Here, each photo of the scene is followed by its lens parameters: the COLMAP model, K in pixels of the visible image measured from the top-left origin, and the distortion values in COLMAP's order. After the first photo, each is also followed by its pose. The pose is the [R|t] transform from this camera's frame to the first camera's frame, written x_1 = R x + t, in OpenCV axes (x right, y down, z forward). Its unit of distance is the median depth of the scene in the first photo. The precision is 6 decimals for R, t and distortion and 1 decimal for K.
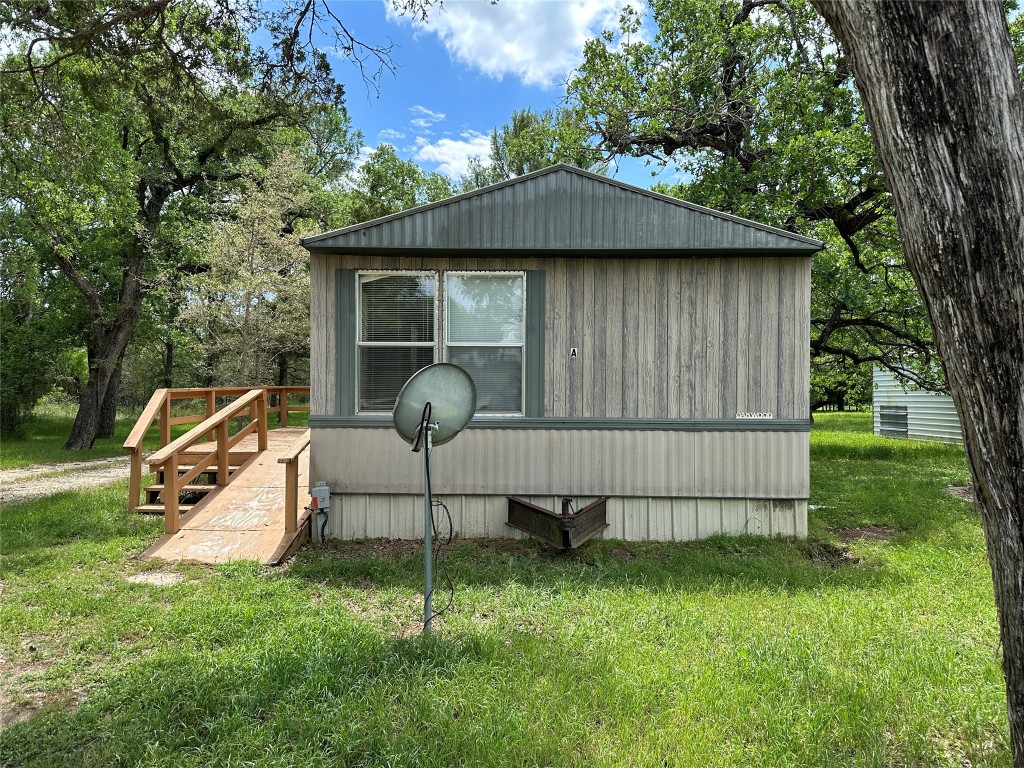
lens RADIAL K [[724.8, 0, 505.2], [0, 724.8, 383.2], [0, 0, 1]] dist [0.117089, -0.149539]
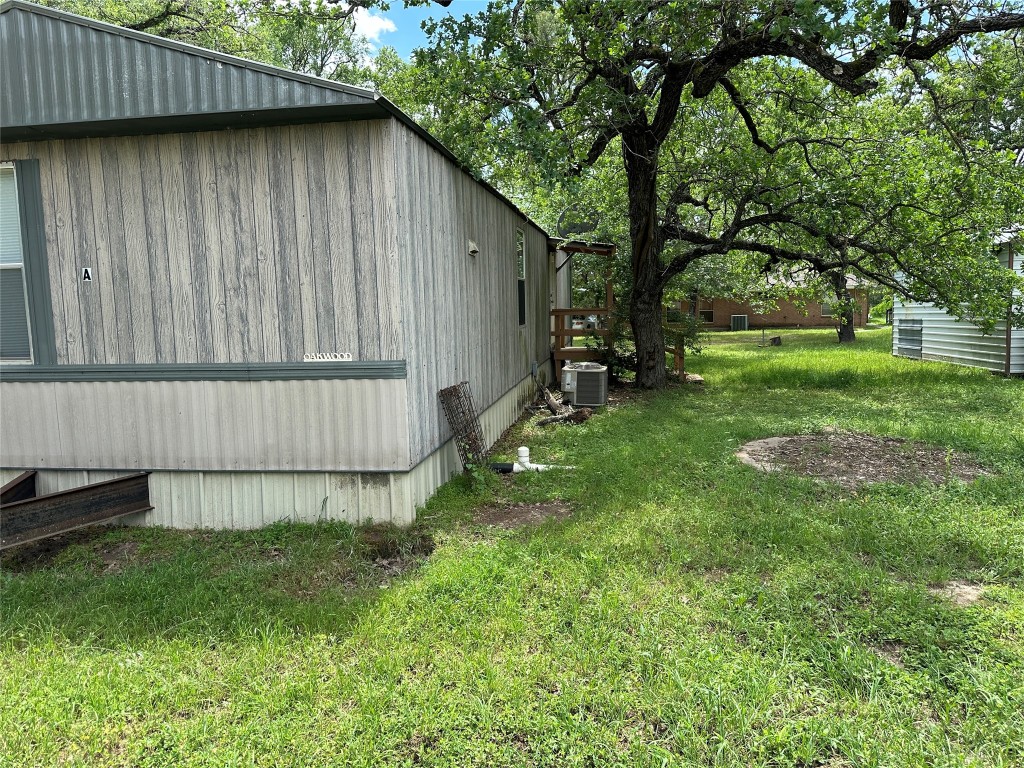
lens RADIAL K [[724.8, 0, 505.2], [0, 724.8, 383.2], [0, 0, 1]] dist [0.117089, -0.149539]
pose [[0.989362, -0.015304, -0.144669, 0.608949], [0.030771, 0.993966, 0.105286, 0.000404], [0.142185, -0.108617, 0.983863, 0.329091]]
